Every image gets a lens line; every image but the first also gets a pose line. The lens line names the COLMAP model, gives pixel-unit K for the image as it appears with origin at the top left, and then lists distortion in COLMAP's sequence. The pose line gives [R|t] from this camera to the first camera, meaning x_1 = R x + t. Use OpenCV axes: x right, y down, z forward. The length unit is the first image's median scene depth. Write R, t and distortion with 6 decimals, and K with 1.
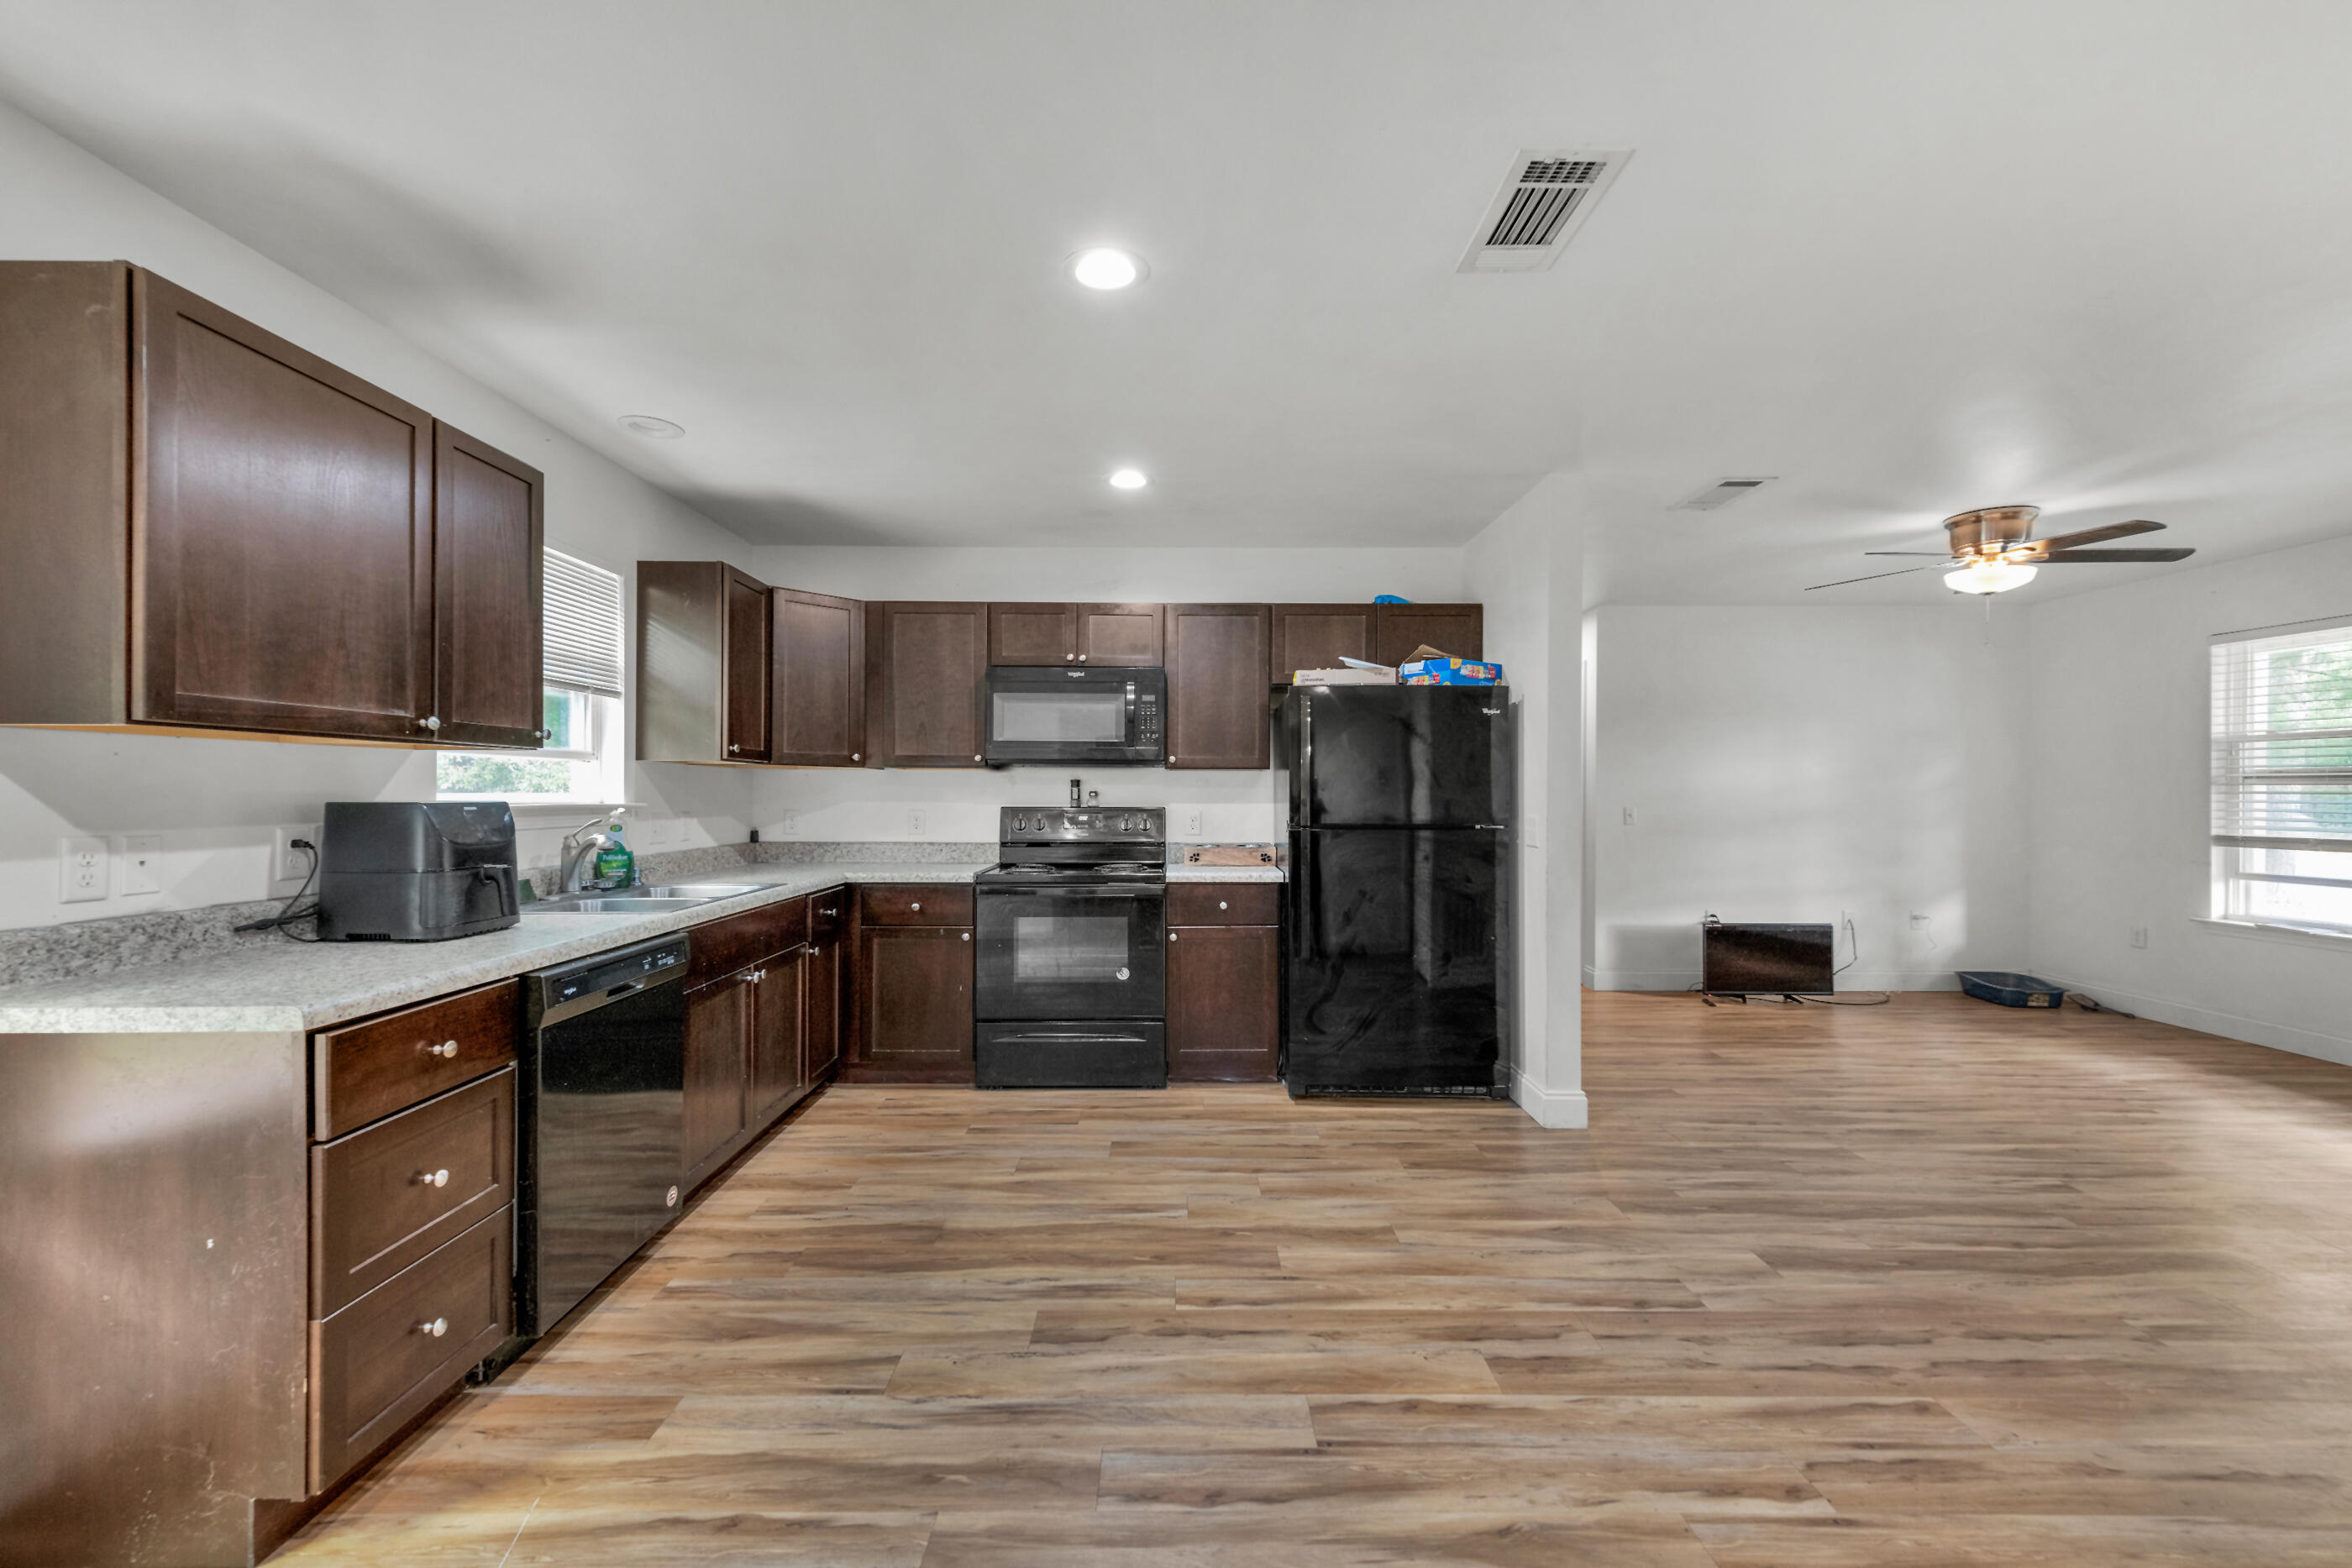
lens RADIAL K [[982.7, 0, 1108.9], [0, 982.7, 788.1], [0, 0, 1]] dist [0.018130, -0.000384]
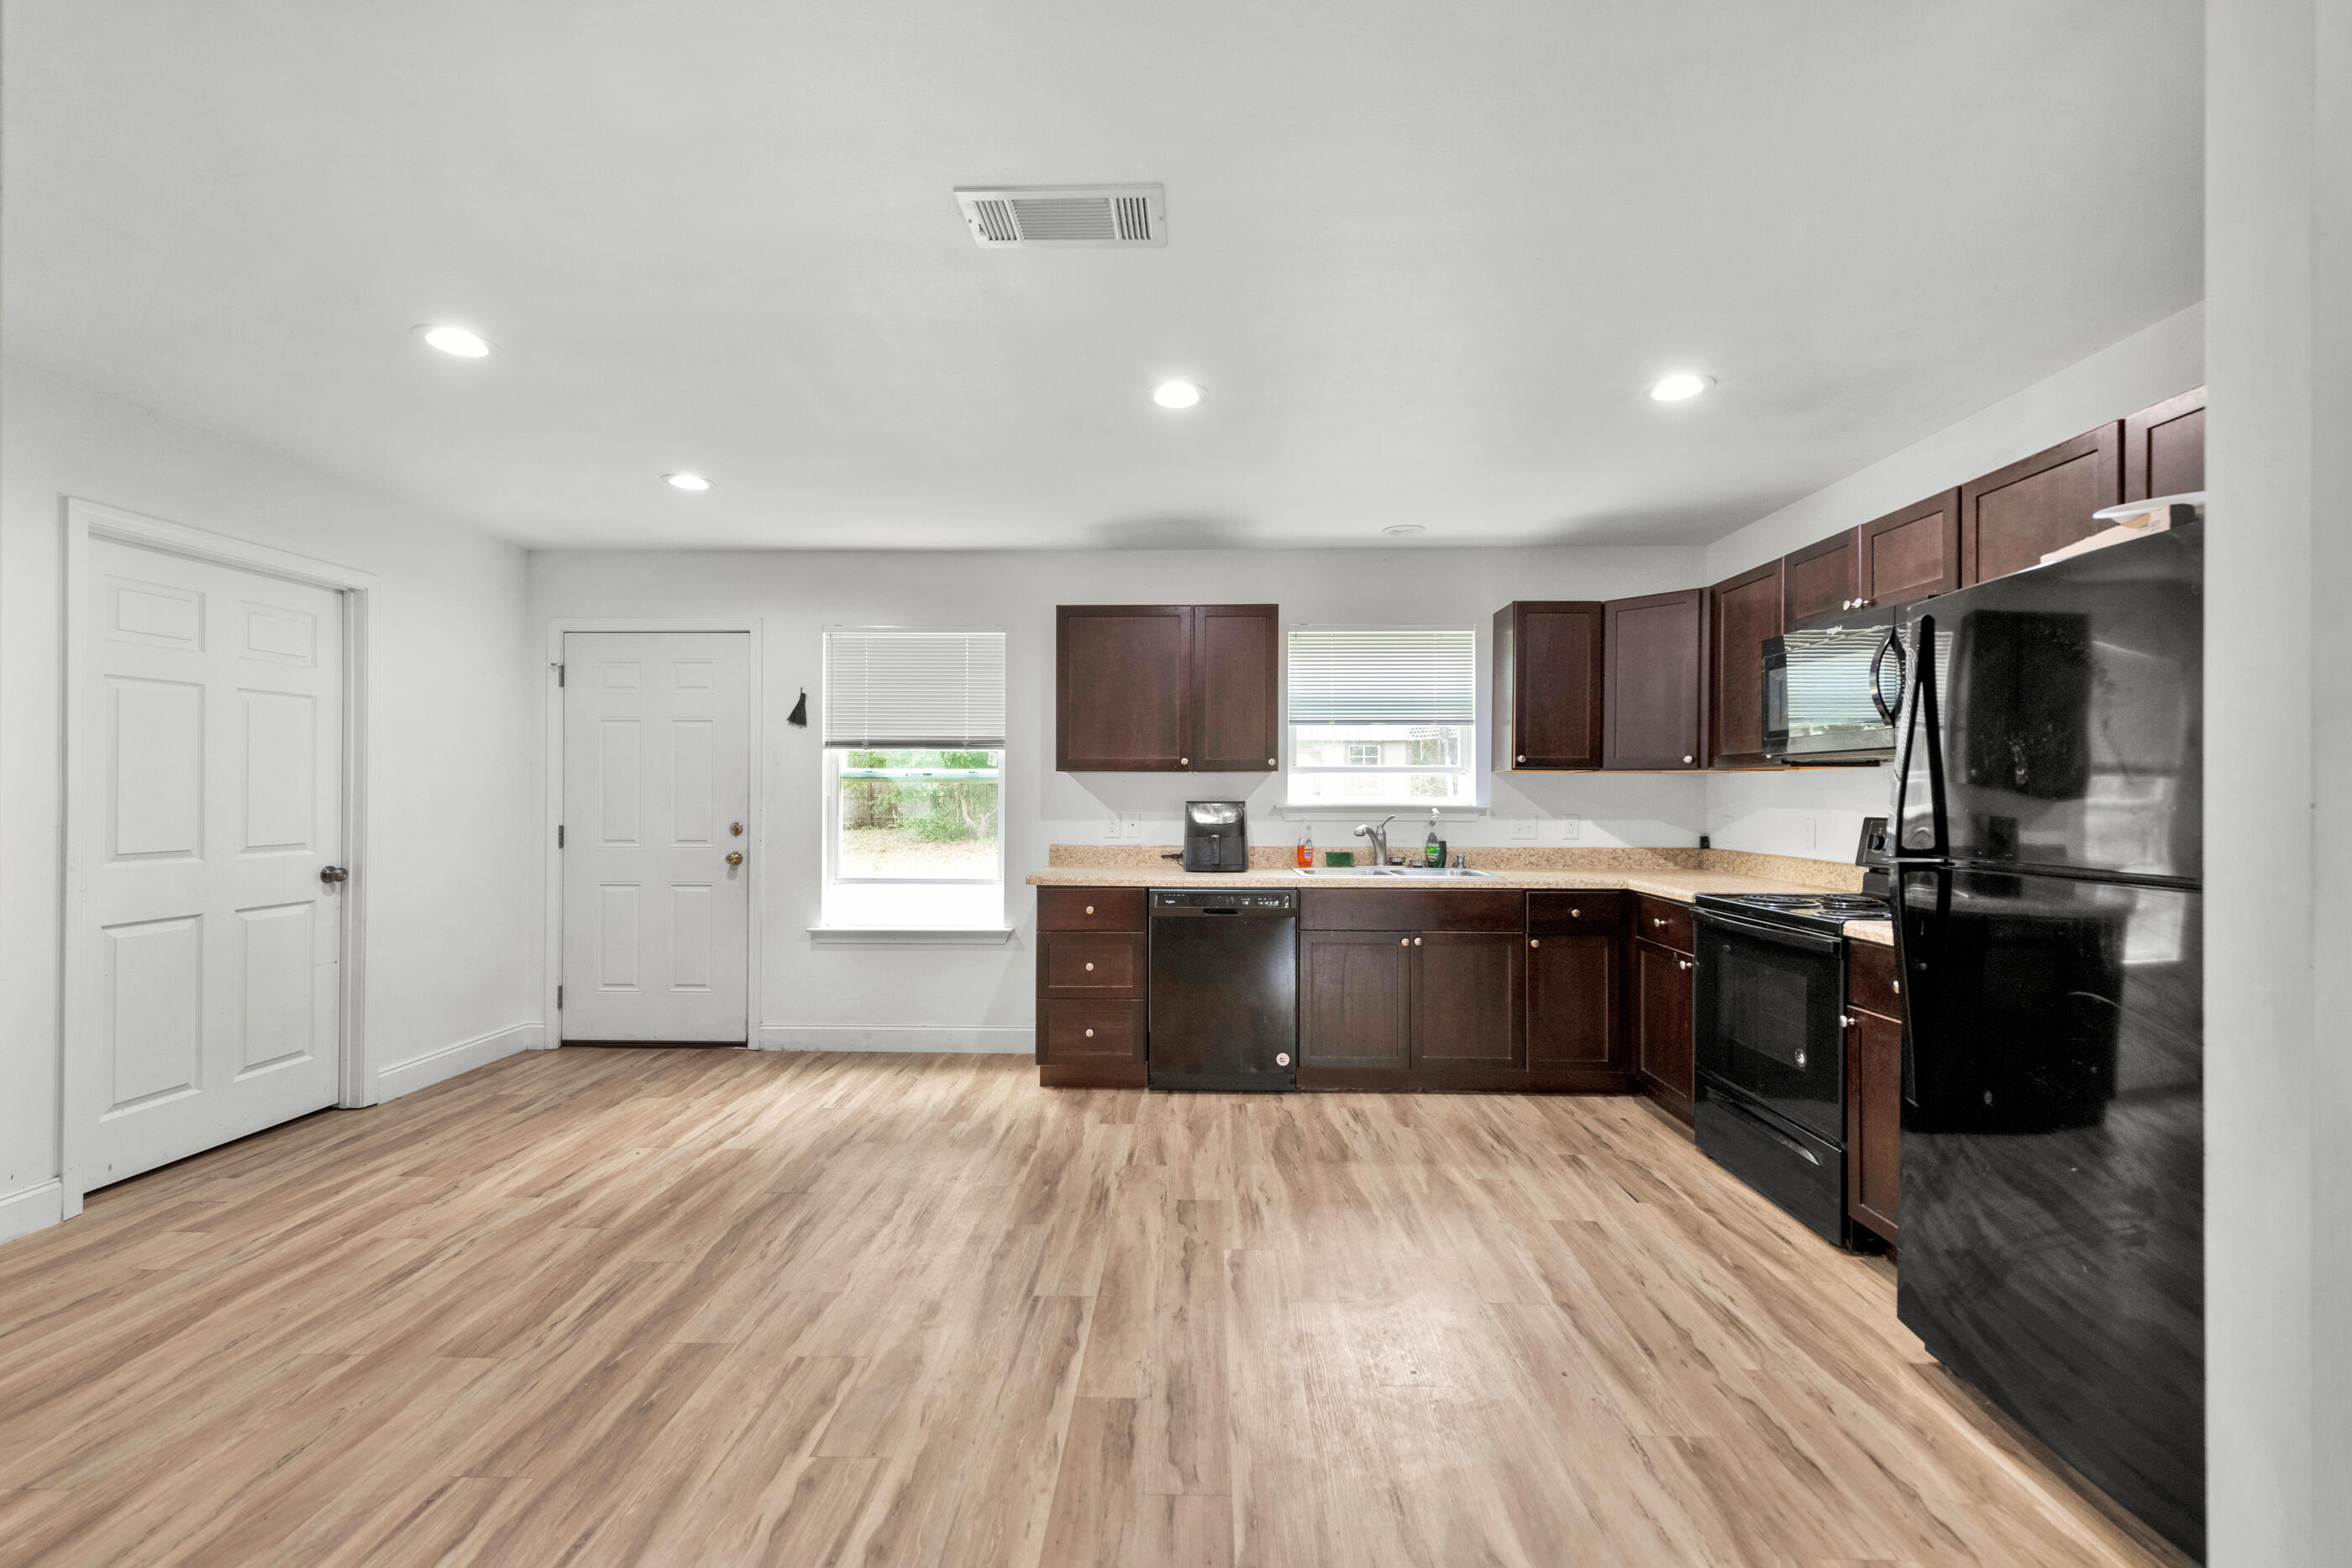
lens RADIAL K [[970.8, 0, 1188.8], [0, 970.8, 796.0], [0, 0, 1]] dist [0.018044, -0.000123]
pose [[-0.007297, -0.003659, -0.999967, 0.755123], [0.001353, 0.999992, -0.003669, 0.006819], [0.999972, -0.001379, -0.007292, 0.614291]]
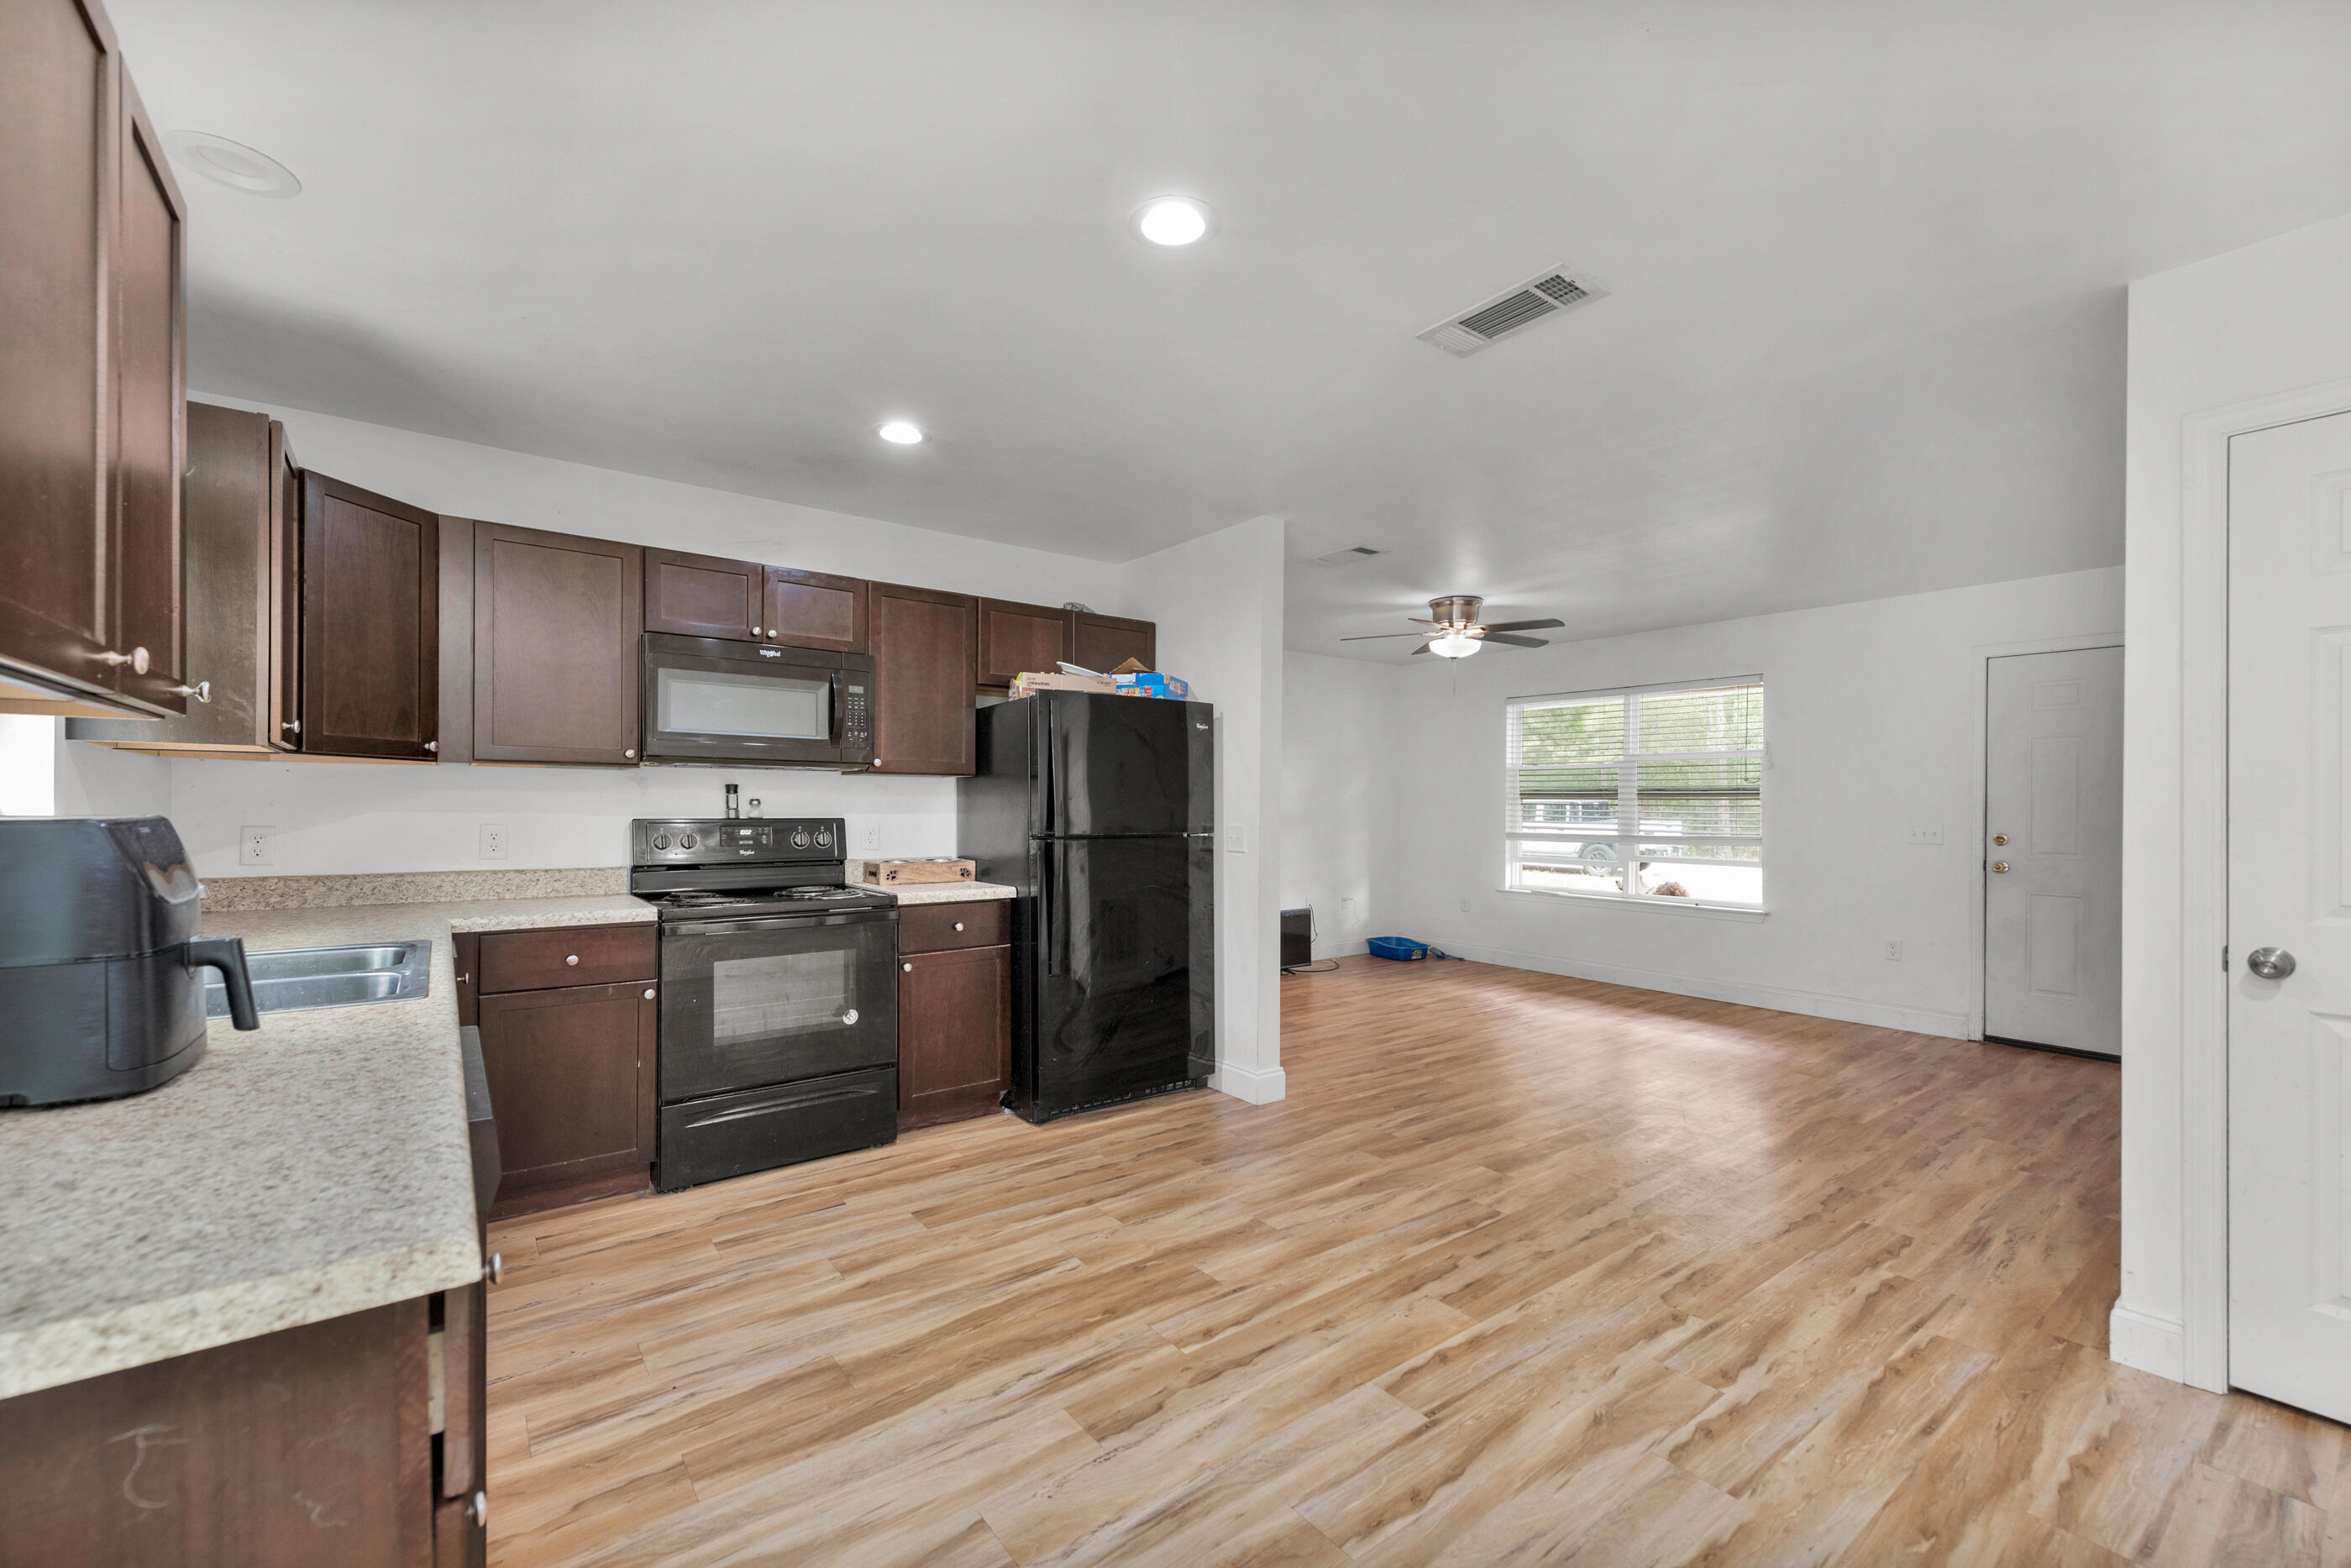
lens RADIAL K [[1044.0, 0, 1140.6], [0, 1044.0, 802.5], [0, 0, 1]] dist [0.022739, -0.000348]
pose [[0.782354, 0.003248, 0.622825, -0.373886], [-0.007756, 0.999960, 0.004528, -0.000138], [-0.622785, -0.008373, 0.782348, 0.158227]]
